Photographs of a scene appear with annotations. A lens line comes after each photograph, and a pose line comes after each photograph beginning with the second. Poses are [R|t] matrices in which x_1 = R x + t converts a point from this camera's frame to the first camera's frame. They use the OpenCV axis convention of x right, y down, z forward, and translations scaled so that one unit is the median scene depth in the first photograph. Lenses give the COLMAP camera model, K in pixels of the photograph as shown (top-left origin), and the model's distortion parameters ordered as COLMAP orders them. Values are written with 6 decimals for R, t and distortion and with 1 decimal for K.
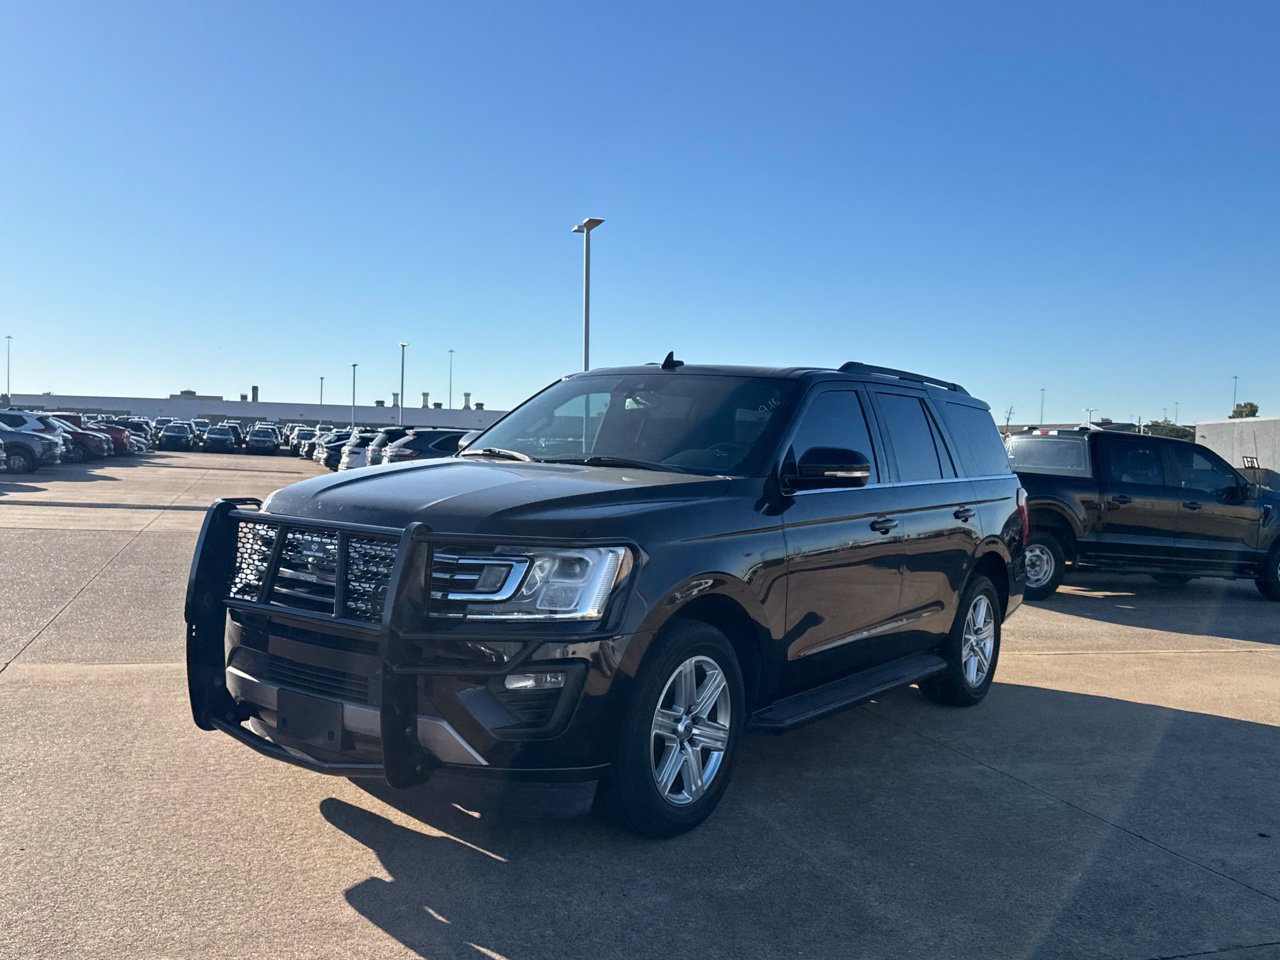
lens RADIAL K [[1109.7, 0, 635.5], [0, 1109.7, 472.4], [0, 0, 1]] dist [0.133180, -0.246476]
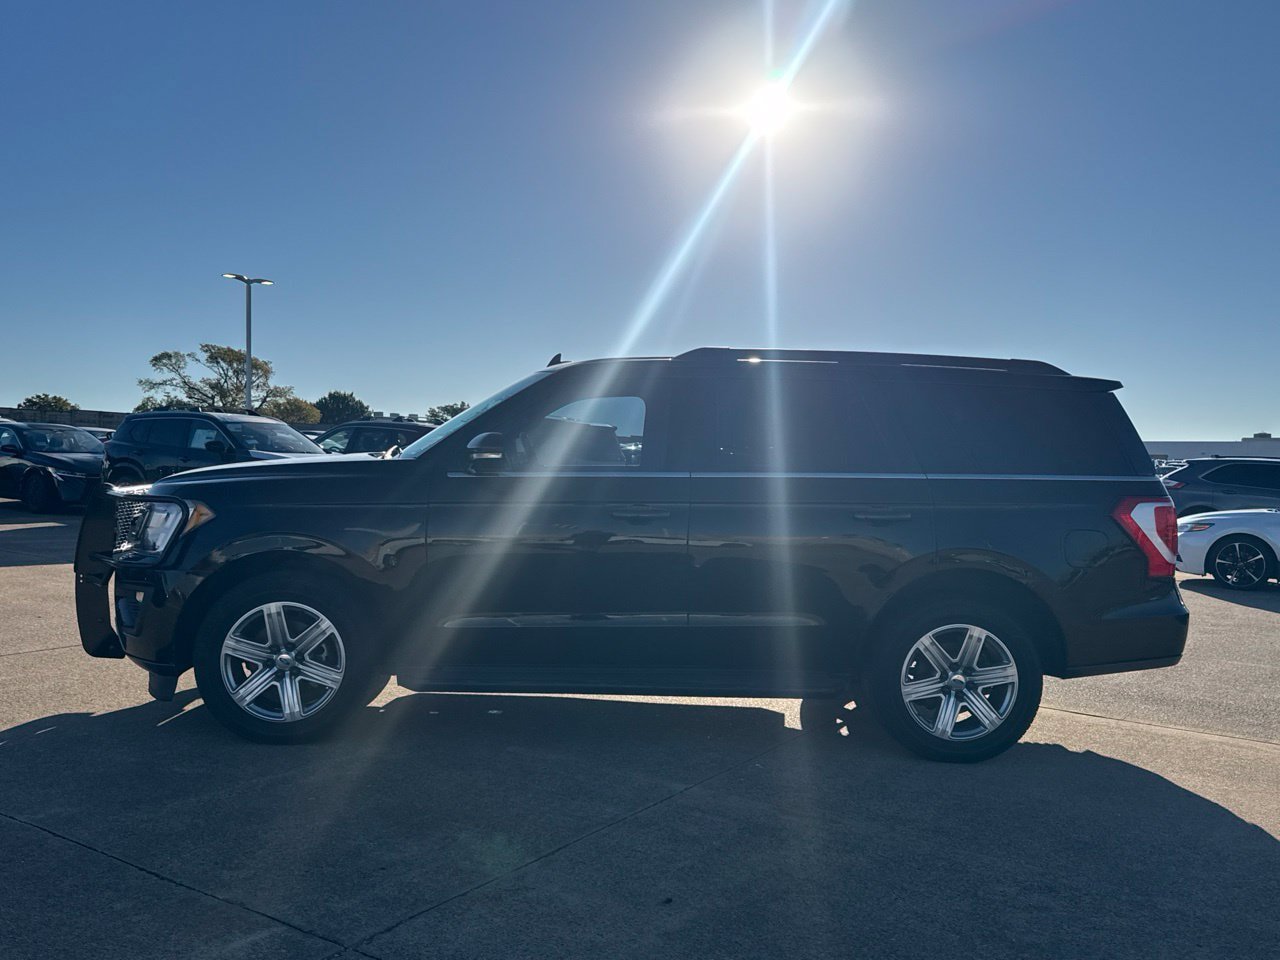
lens RADIAL K [[1108.6, 0, 635.5], [0, 1108.6, 475.2], [0, 0, 1]] dist [0.152825, -0.318468]
pose [[0.630067, -0.006645, -0.776512, 1.153333], [-0.022786, 0.999375, -0.027041, 0.046925], [0.776206, 0.034731, 0.629522, 0.477381]]
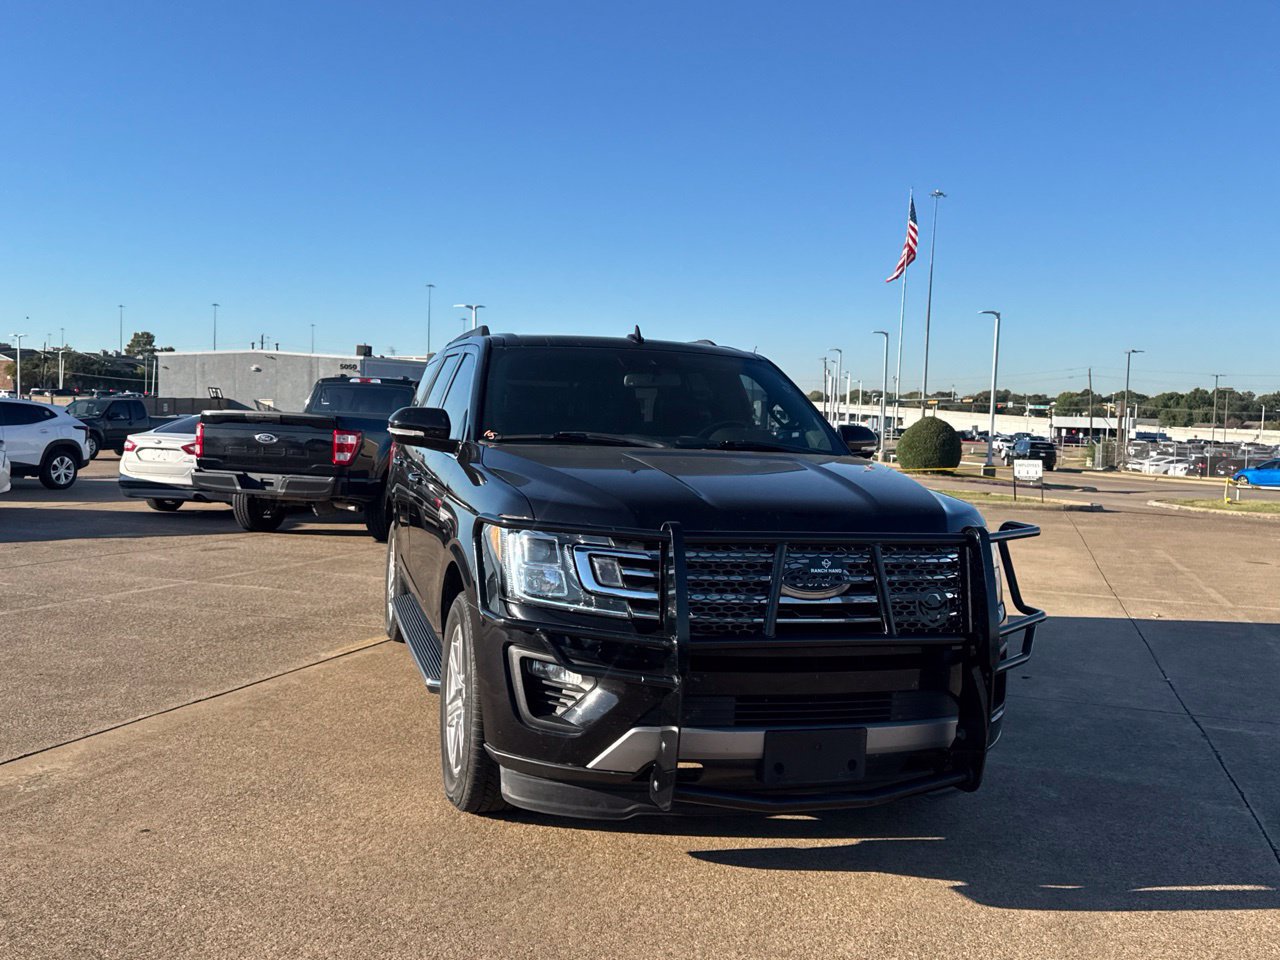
lens RADIAL K [[1109.7, 0, 635.5], [0, 1109.7, 472.4], [0, 0, 1]] dist [0.133180, -0.246476]
pose [[0.612986, -0.059308, 0.787865, -0.930817], [0.008383, 0.997611, 0.068575, -0.058848], [-0.790049, -0.035431, 0.612019, 0.503499]]
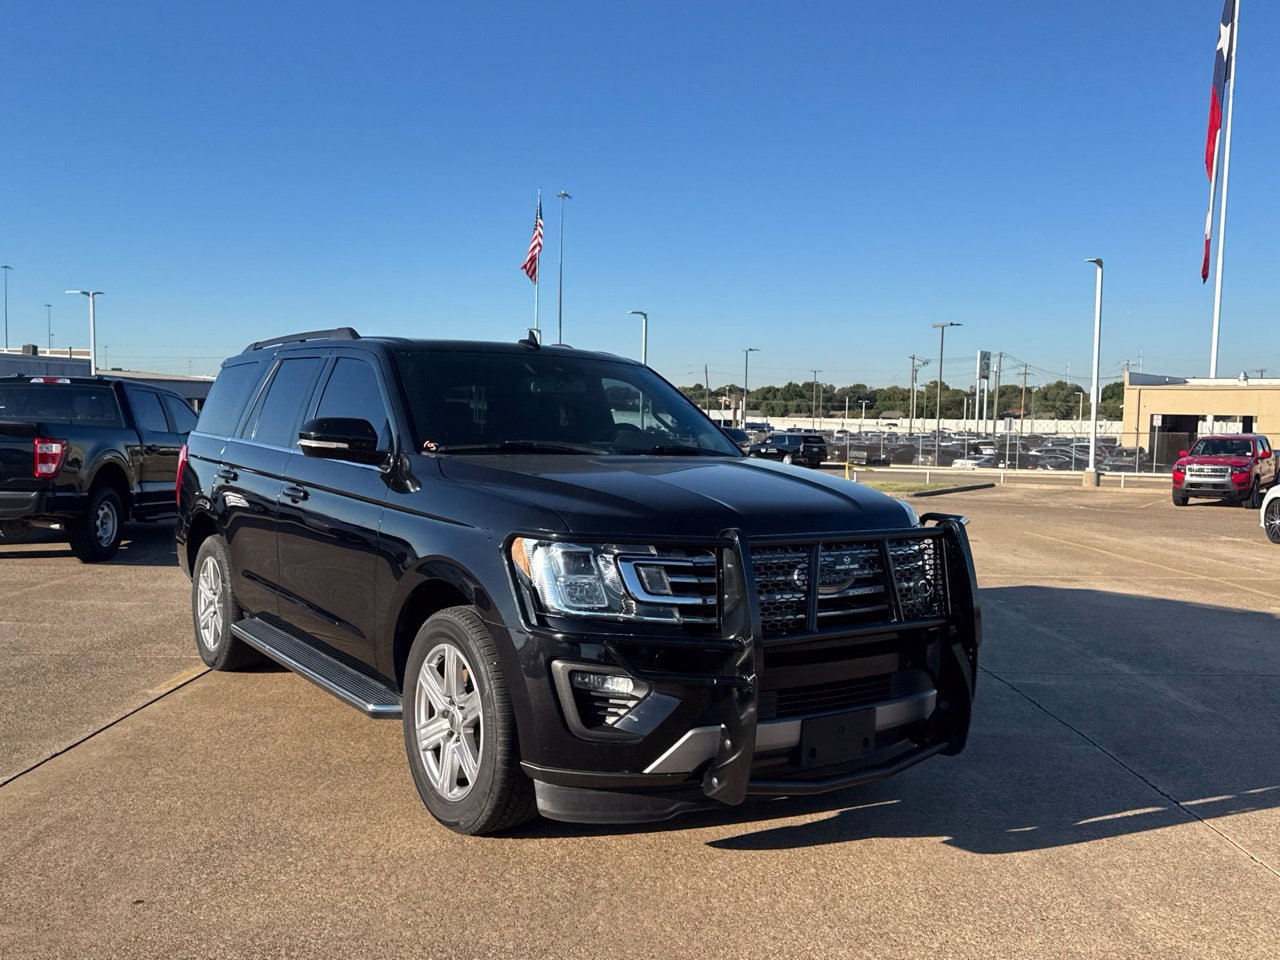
lens RADIAL K [[1108.4, 0, 635.9], [0, 1108.4, 482.4], [0, 0, 1]] dist [0.146926, -0.281263]
pose [[0.329953, -0.086326, 0.940042, -1.078295], [0.015527, 0.996171, 0.086031, -0.074345], [-0.943870, -0.013790, 0.330030, 0.742609]]
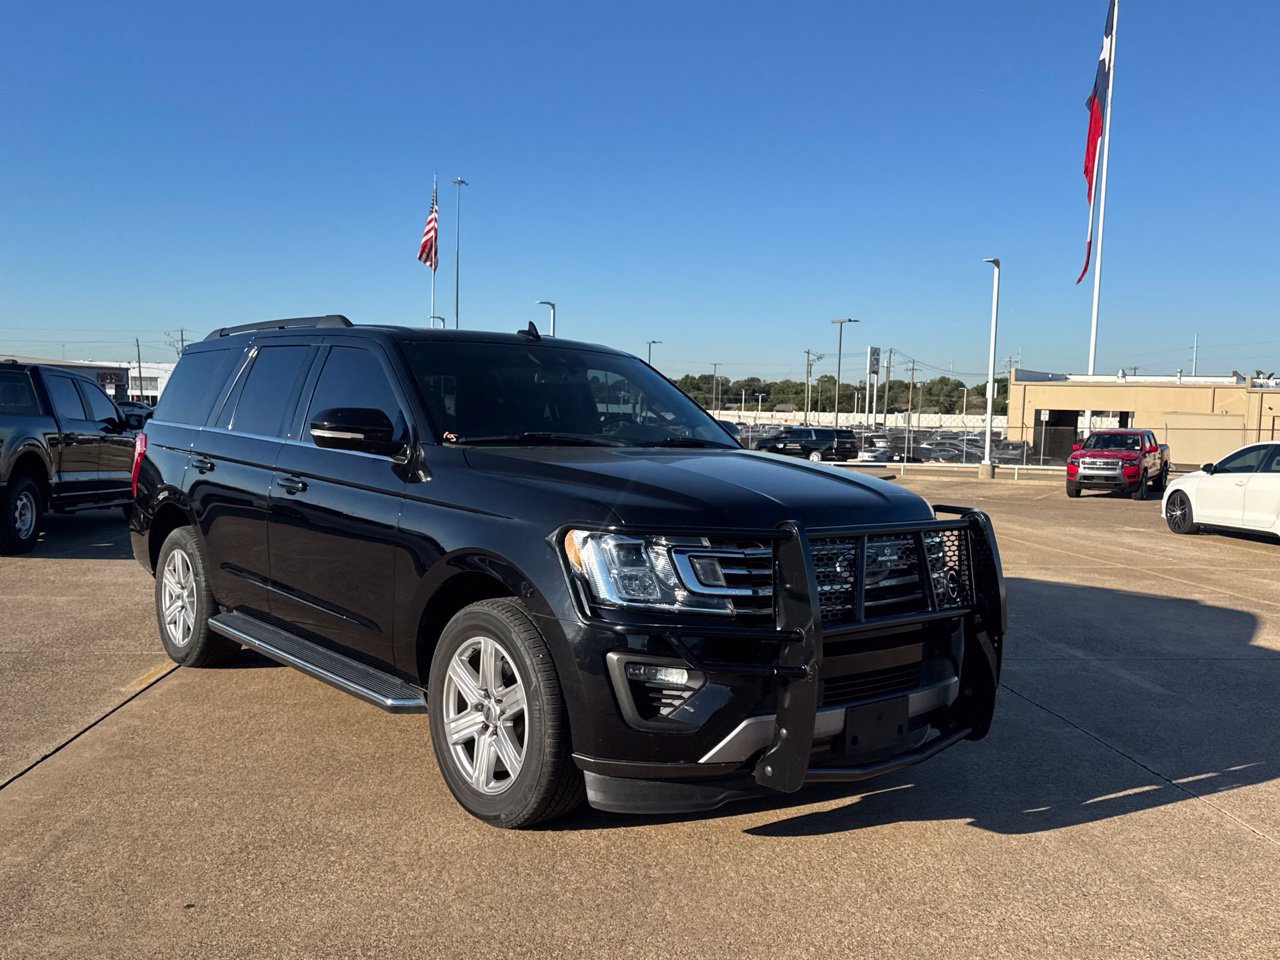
lens RADIAL K [[1107.5, 0, 635.4], [0, 1107.5, 483.3], [0, 0, 1]] dist [0.144789, -0.275256]
pose [[0.242257, -0.094035, 0.965644, -1.111814], [0.004330, 0.995387, 0.095845, -0.076465], [-0.970202, -0.019038, 0.241547, 0.849752]]
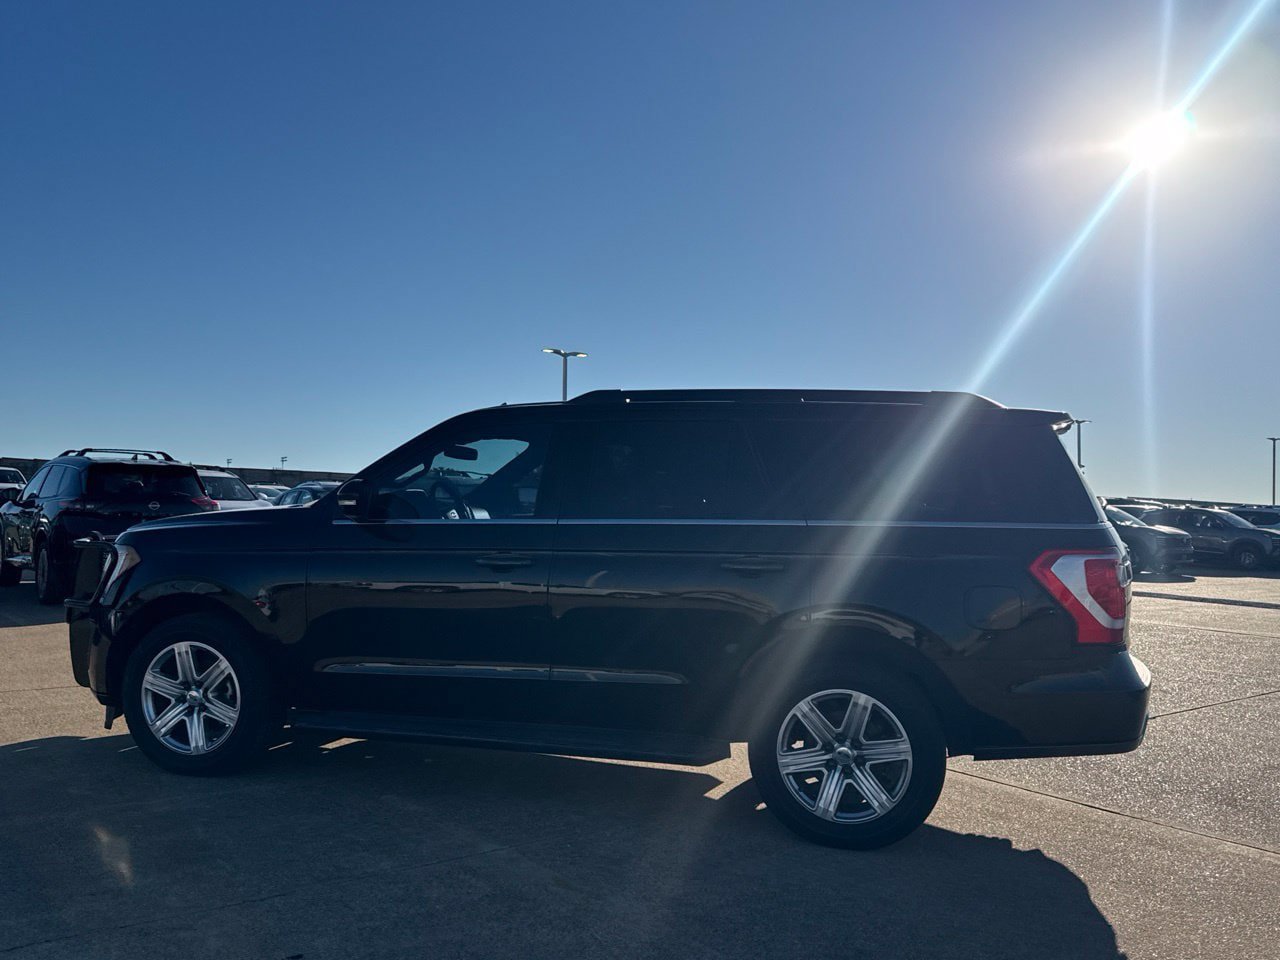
lens RADIAL K [[1107.5, 0, 635.4], [0, 1107.5, 483.3], [0, 0, 1]] dist [0.144789, -0.275256]
pose [[0.360502, -0.049781, -0.931429, 1.361341], [-0.031668, 0.997346, -0.065560, 0.046290], [0.932221, 0.053131, 0.357969, 0.922340]]
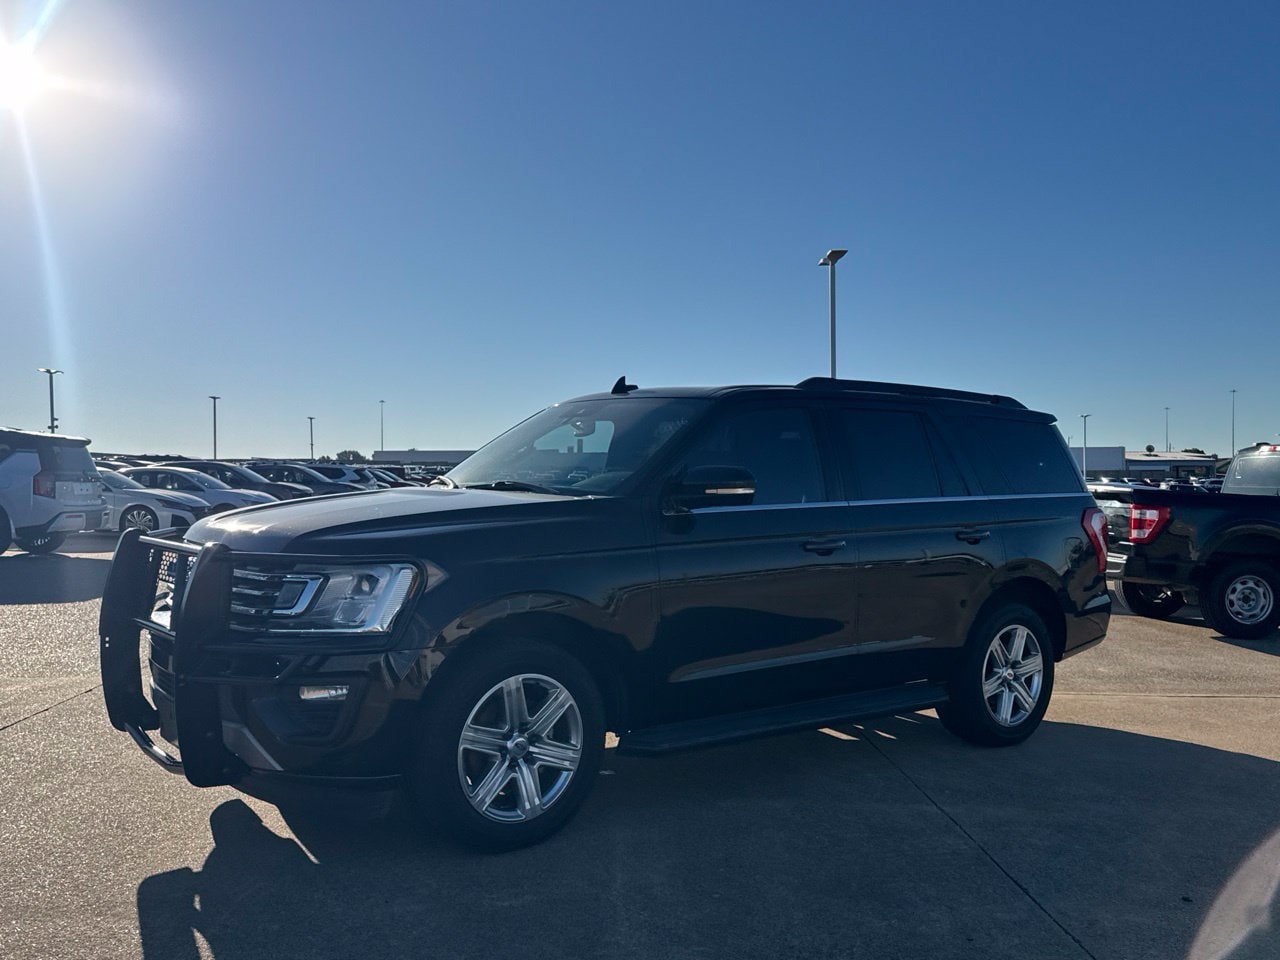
lens RADIAL K [[1107.5, 0, 635.4], [0, 1107.5, 483.3], [0, 0, 1]] dist [0.144789, -0.275256]
pose [[0.959897, -0.027683, -0.278982, 0.401748], [0.020393, 0.999371, -0.028999, 0.021918], [0.279610, 0.022147, 0.959858, 0.052082]]
